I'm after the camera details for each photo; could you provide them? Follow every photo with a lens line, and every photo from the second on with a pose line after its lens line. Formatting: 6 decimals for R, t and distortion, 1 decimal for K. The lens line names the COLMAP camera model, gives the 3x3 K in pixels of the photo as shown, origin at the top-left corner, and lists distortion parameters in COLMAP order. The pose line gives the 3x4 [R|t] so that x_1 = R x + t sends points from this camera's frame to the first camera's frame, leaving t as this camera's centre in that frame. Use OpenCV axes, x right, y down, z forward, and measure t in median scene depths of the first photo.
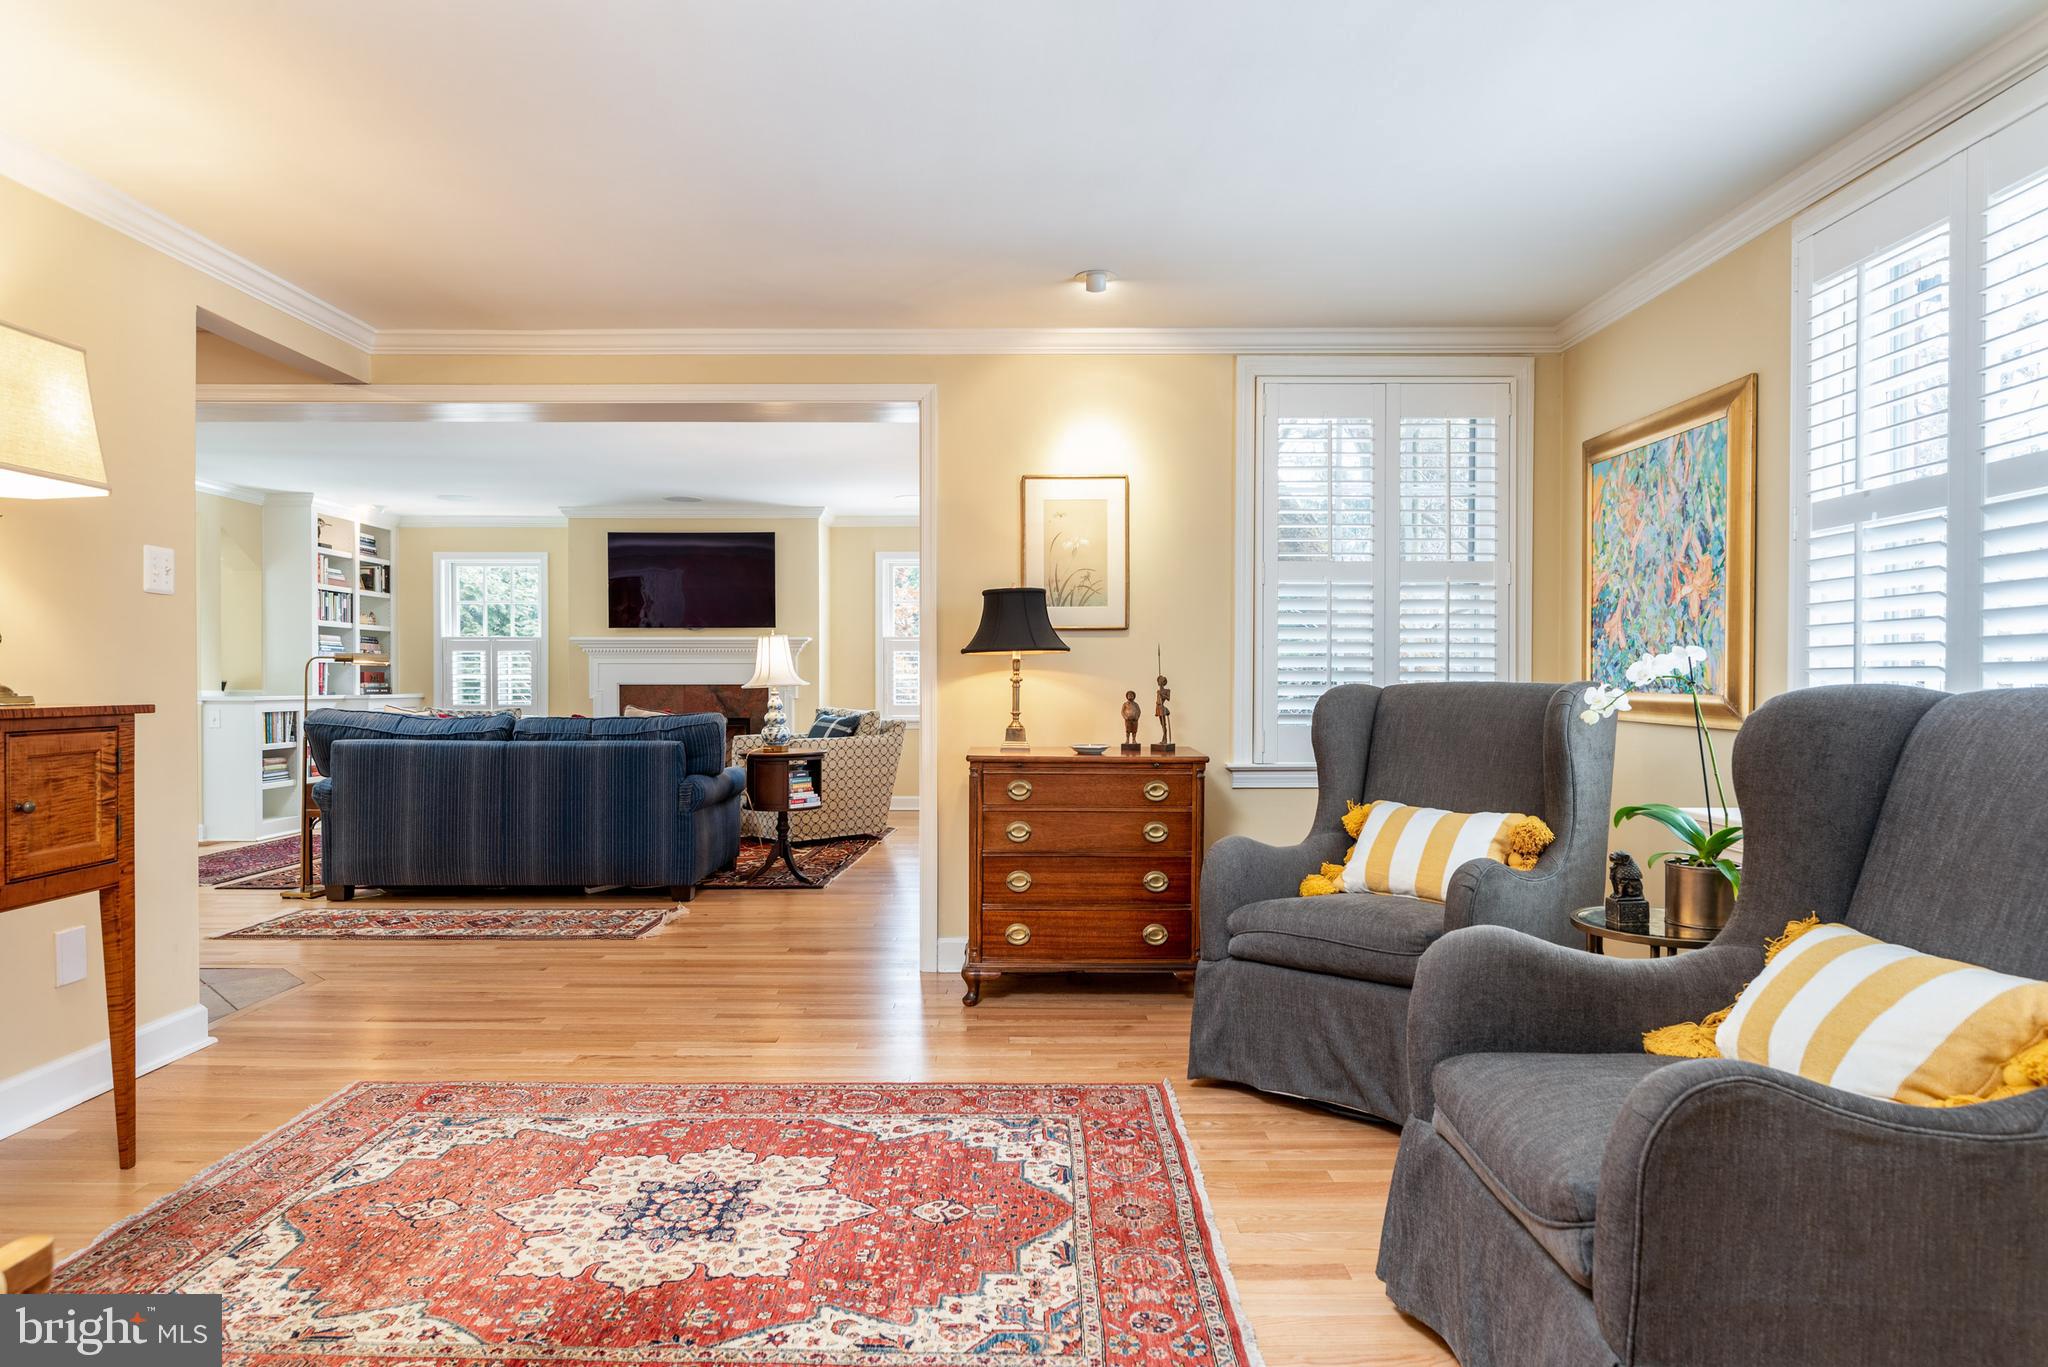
lens RADIAL K [[1189.5, 0, 1015.8], [0, 1189.5, 677.2], [0, 0, 1]] dist [-0.003519, -0.002852]
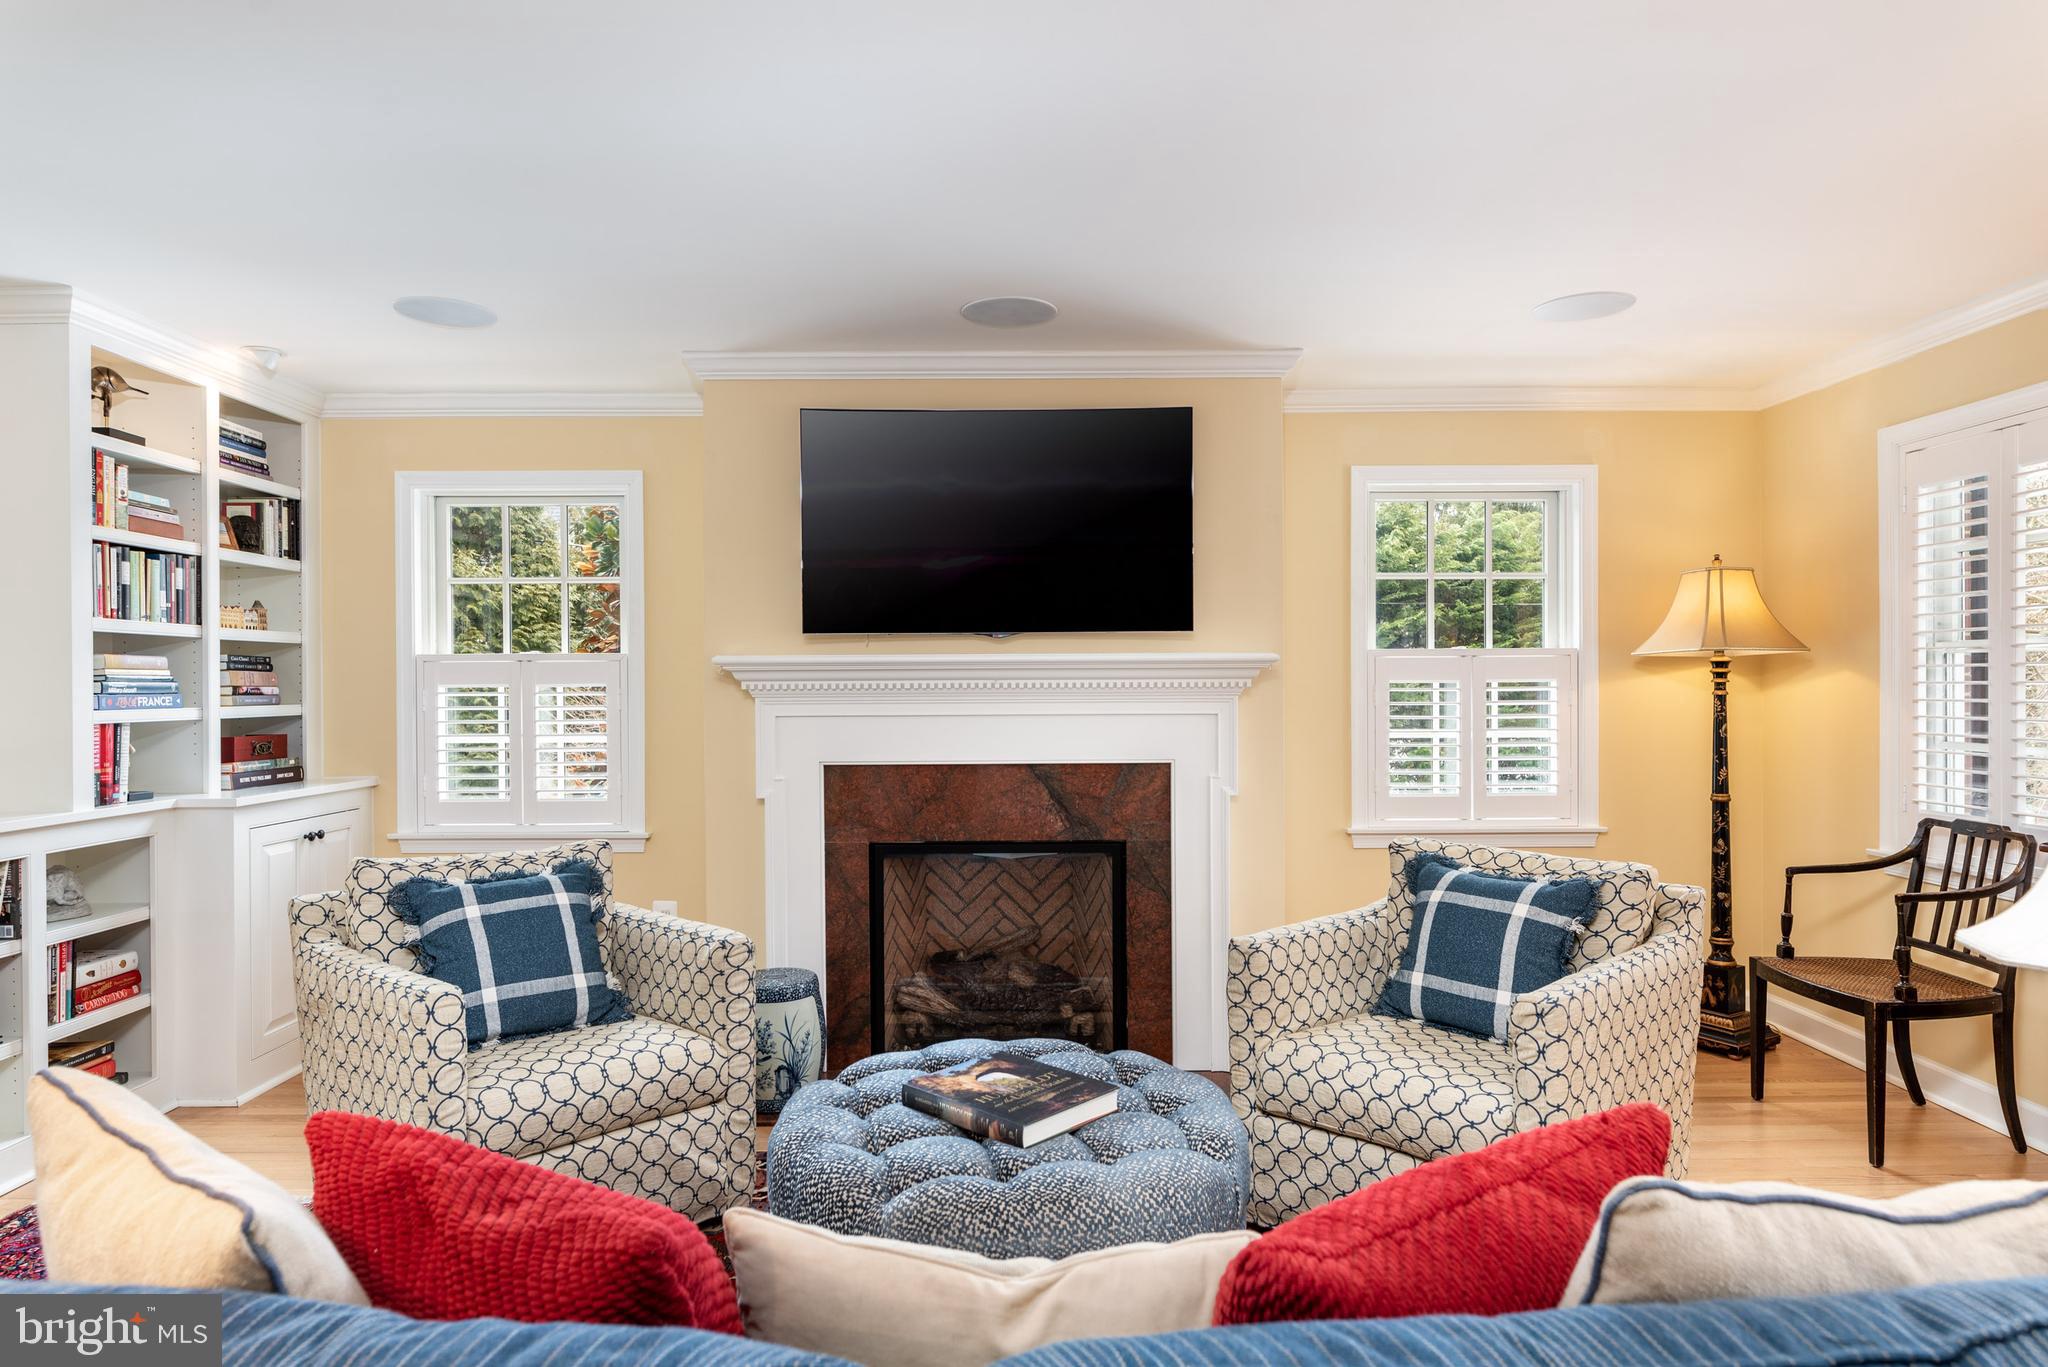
lens RADIAL K [[1189.5, 0, 1031.7], [0, 1189.5, 686.0], [0, 0, 1]] dist [-0.003519, -0.002852]
pose [[0.999837, -0.005941, 0.017028, -0.264098], [0.005850, 0.999969, 0.005357, -0.024049], [-0.017059, -0.005256, 0.999841, 0.561655]]
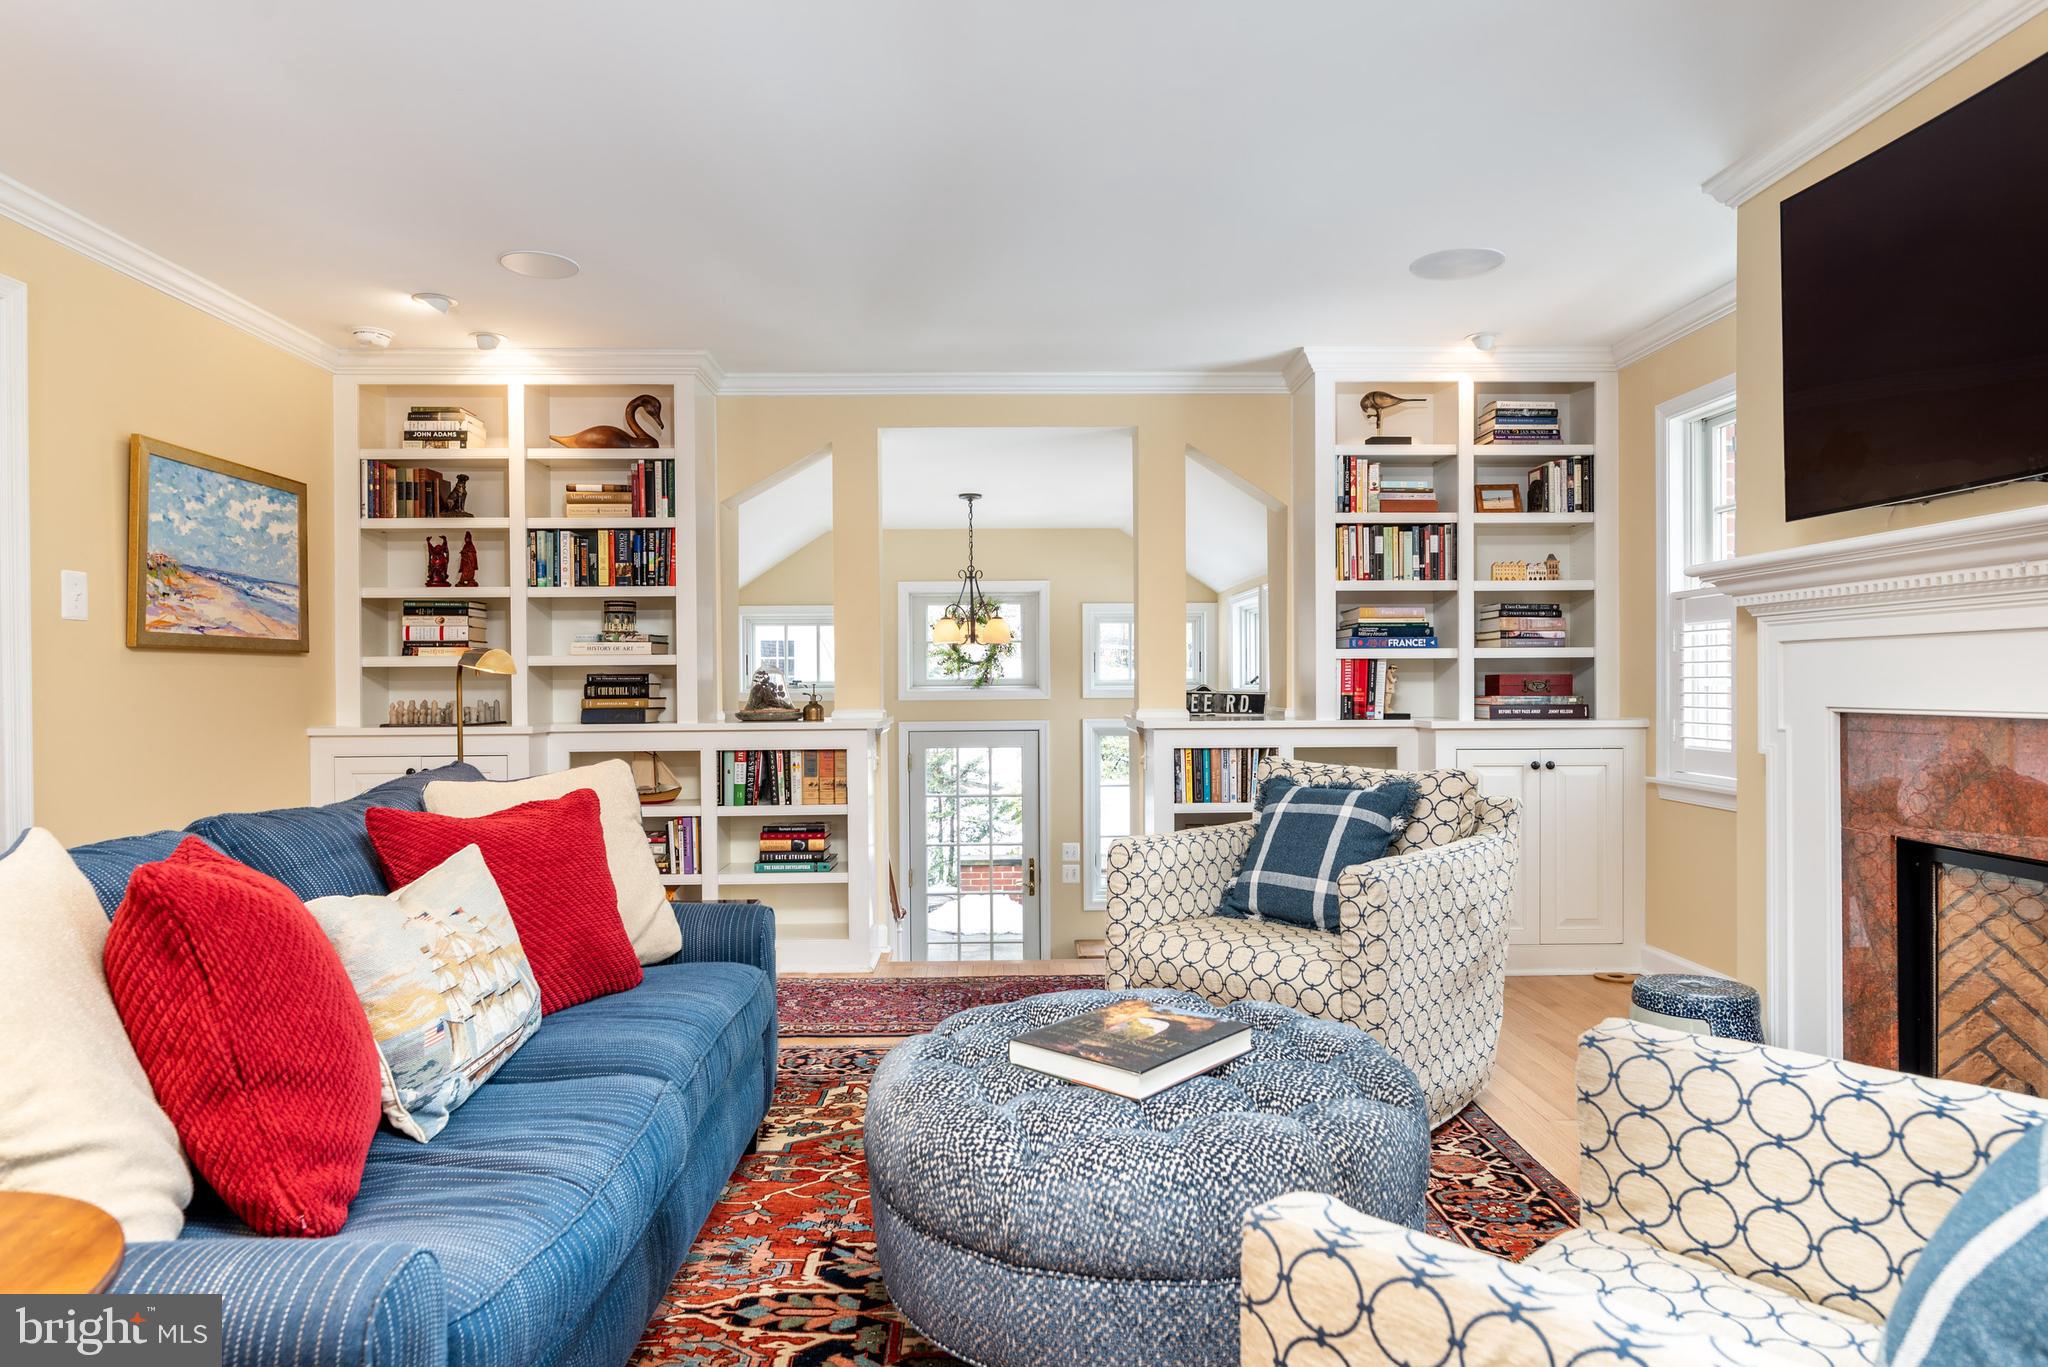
lens RADIAL K [[1189.5, 0, 1018.7], [0, 1189.5, 686.2], [0, 0, 1]] dist [-0.003519, -0.002852]
pose [[0.026476, 0.001436, -0.999648, -0.047293], [0.010627, 0.999942, 0.001718, -0.002497], [0.999593, -0.010669, 0.026460, 0.785987]]
